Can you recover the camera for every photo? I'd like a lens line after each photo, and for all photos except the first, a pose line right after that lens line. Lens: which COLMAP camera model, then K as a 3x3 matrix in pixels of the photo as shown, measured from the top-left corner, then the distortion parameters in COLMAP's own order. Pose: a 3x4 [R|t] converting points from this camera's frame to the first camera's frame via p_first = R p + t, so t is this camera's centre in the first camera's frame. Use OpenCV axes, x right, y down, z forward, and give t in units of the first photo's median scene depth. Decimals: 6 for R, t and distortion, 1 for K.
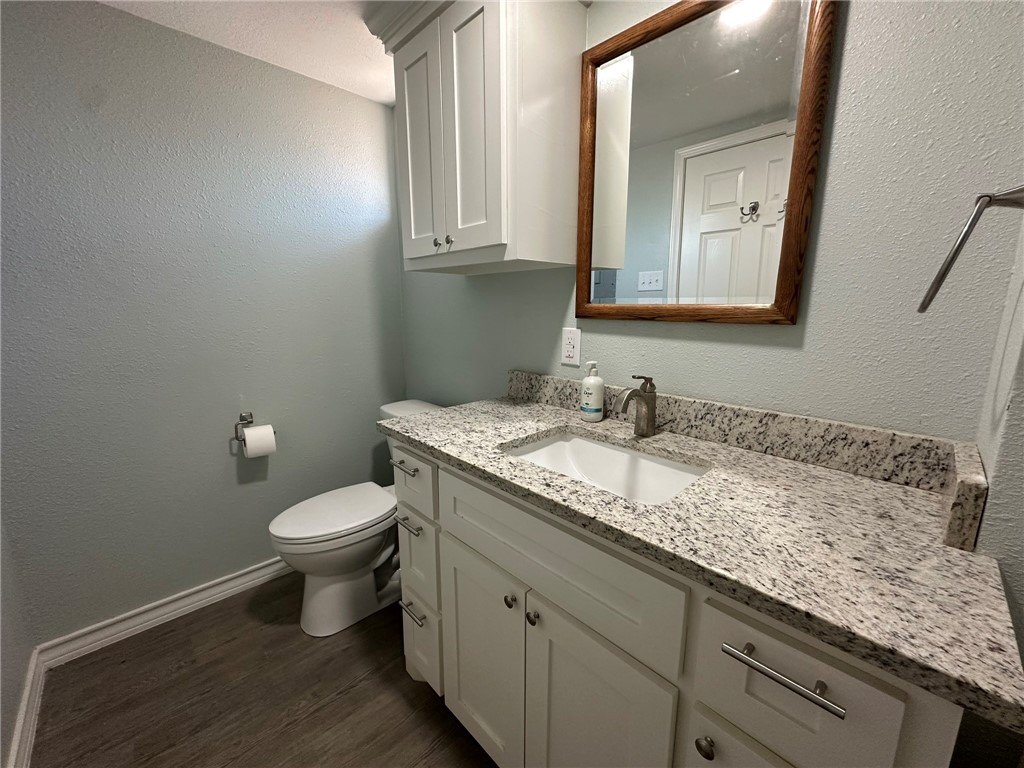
lens RADIAL K [[409.8, 0, 514.0], [0, 409.8, 385.9], [0, 0, 1]] dist [-0.003527, 0.000837]
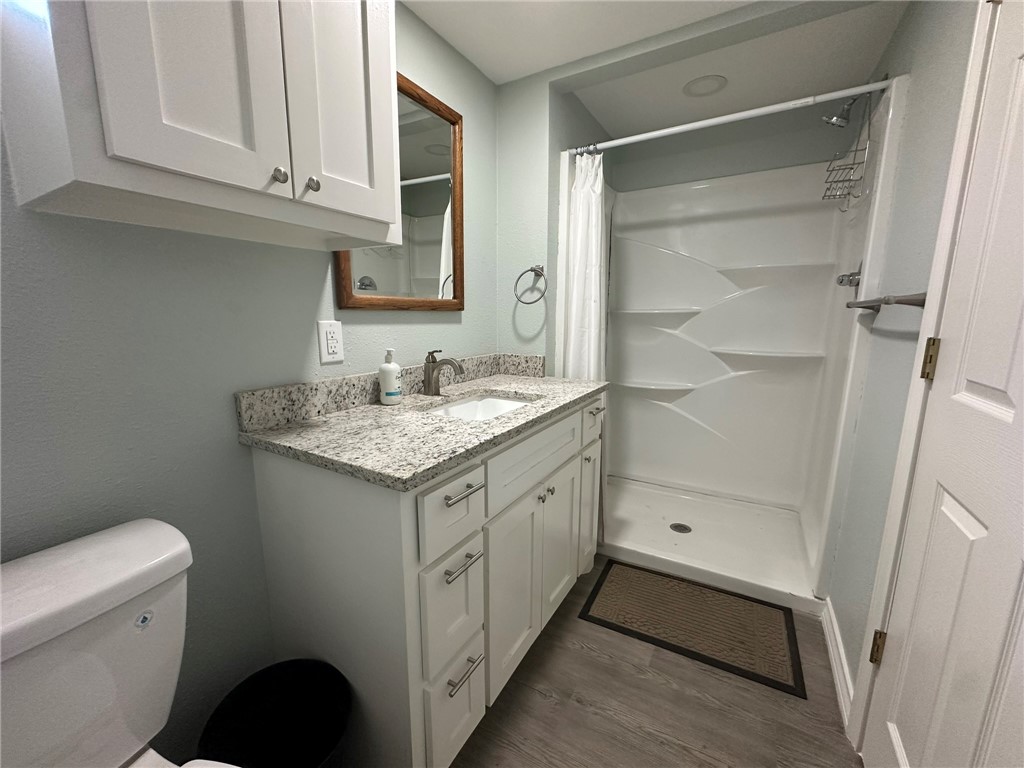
lens RADIAL K [[409.8, 0, 509.5], [0, 409.8, 386.0], [0, 0, 1]] dist [-0.003527, 0.000837]
pose [[-0.264061, -0.173476, 0.948777, -1.099668], [0.179992, 0.957548, 0.225175, -0.179207], [-0.947562, 0.230232, -0.221627, 1.135162]]
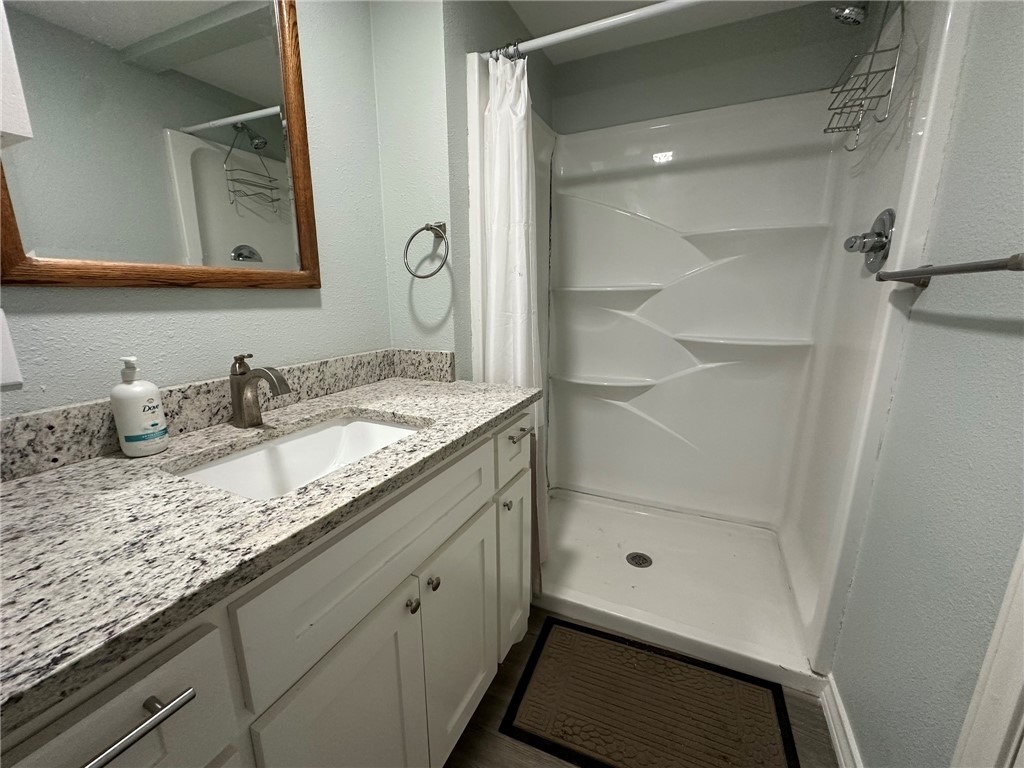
lens RADIAL K [[409.8, 0, 509.1], [0, 409.8, 385.7], [0, 0, 1]] dist [-0.003527, 0.000837]
pose [[-0.351986, -0.210191, 0.912100, -0.656269], [0.179034, 0.941349, 0.286022, -0.108151], [-0.918723, 0.263972, -0.293710, 0.797184]]
